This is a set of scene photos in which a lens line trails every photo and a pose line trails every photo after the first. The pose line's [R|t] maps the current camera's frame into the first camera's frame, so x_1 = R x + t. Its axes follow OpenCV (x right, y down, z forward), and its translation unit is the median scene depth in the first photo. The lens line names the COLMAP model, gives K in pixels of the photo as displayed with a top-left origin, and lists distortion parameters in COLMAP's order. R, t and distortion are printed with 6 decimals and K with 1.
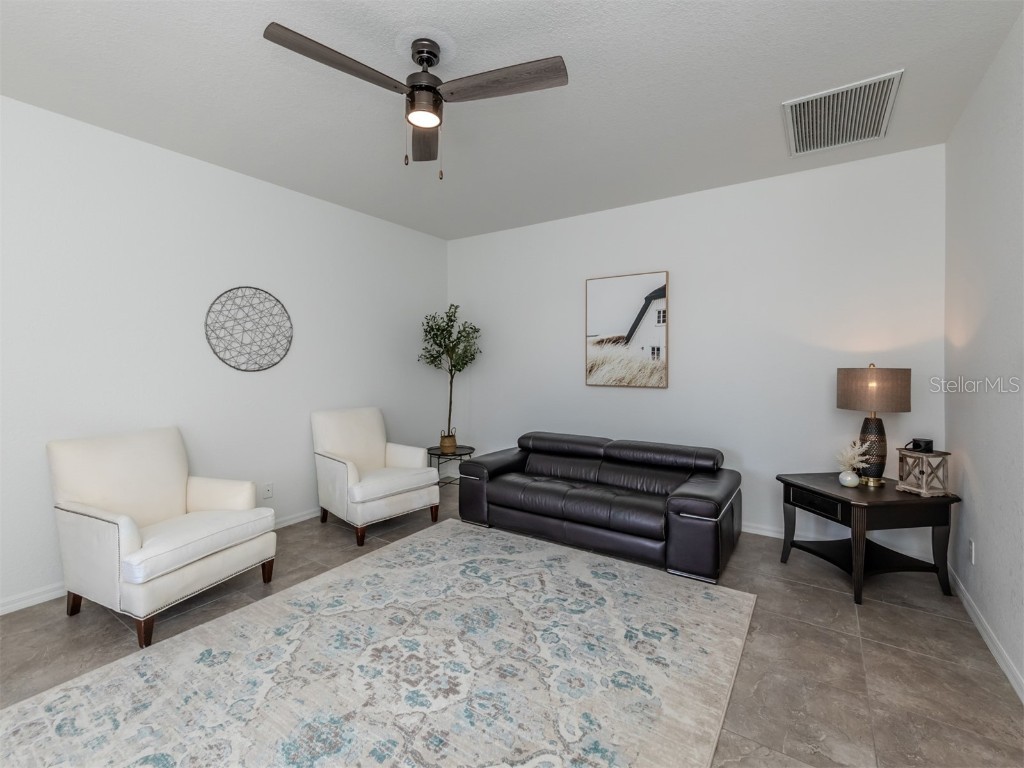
lens RADIAL K [[467.5, 0, 507.9], [0, 467.5, 357.2], [0, 0, 1]] dist [0.004877, -0.000627]
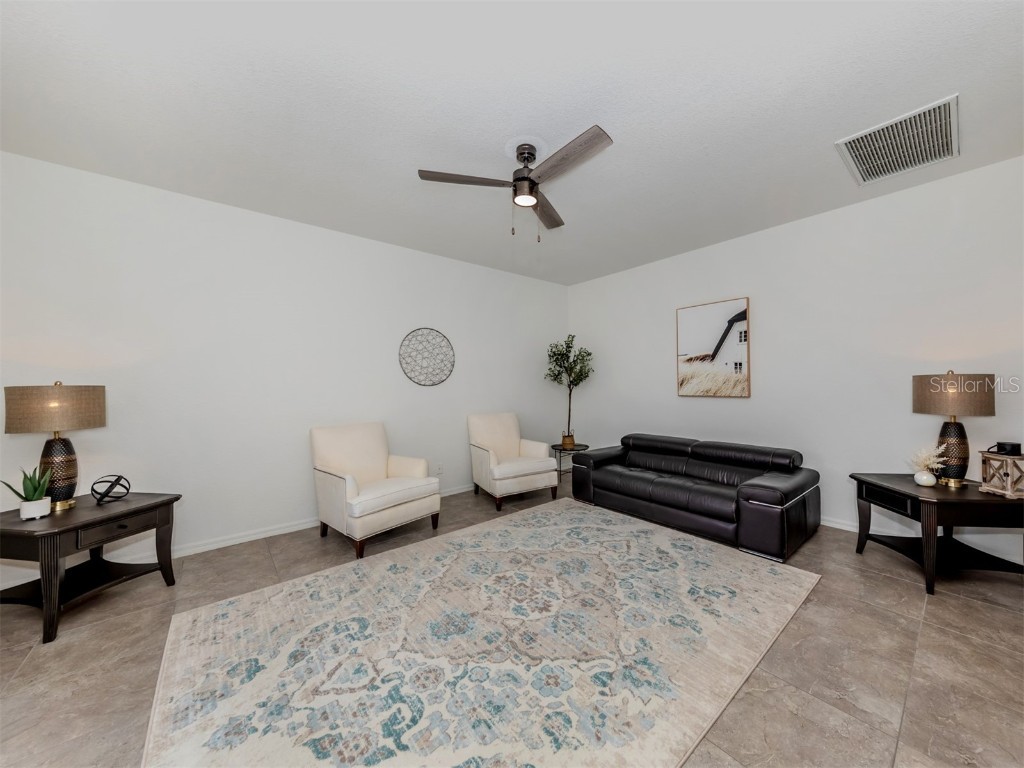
lens RADIAL K [[377.3, 0, 540.0], [0, 377.3, 374.3], [0, 0, 1]] dist [0.008315, -0.000970]
pose [[0.967816, -0.018842, -0.250951, 0.129280], [0.014450, 0.999709, -0.019331, 0.033707], [0.251242, 0.015083, 0.967807, -0.075909]]
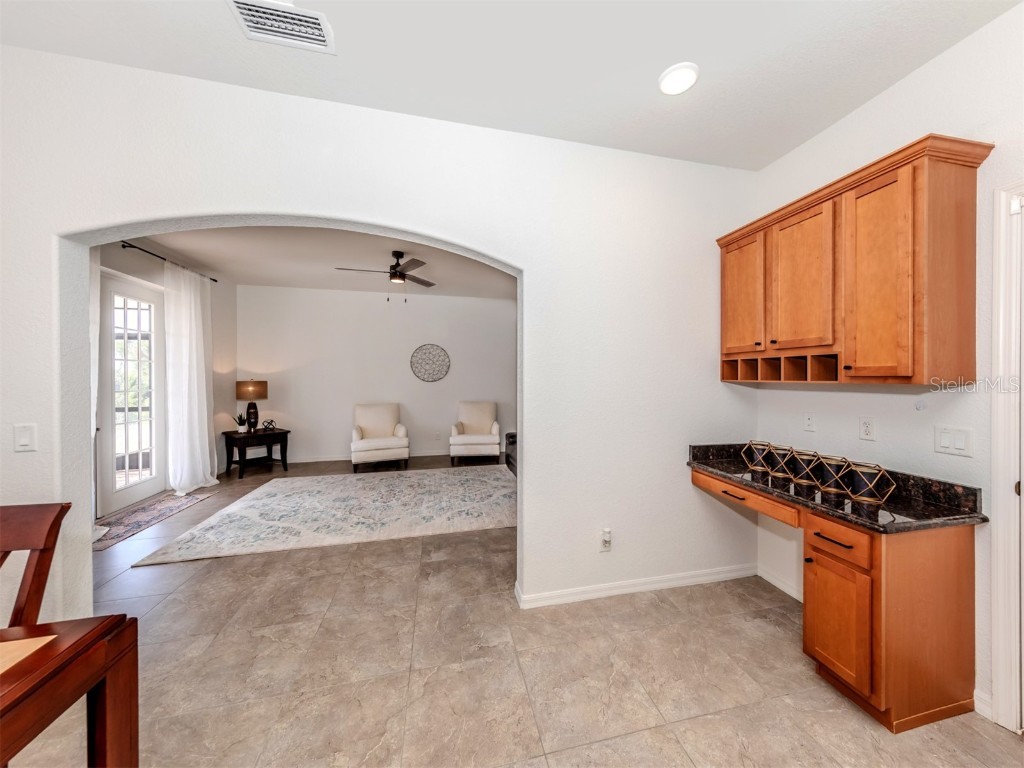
lens RADIAL K [[377.3, 0, 533.2], [0, 377.3, 376.1], [0, 0, 1]] dist [0.008315, -0.000970]
pose [[0.741180, -0.000582, -0.671306, 1.567742], [0.005819, 0.999968, 0.005558, -0.004982], [0.671282, -0.008026, 0.741159, -0.008170]]
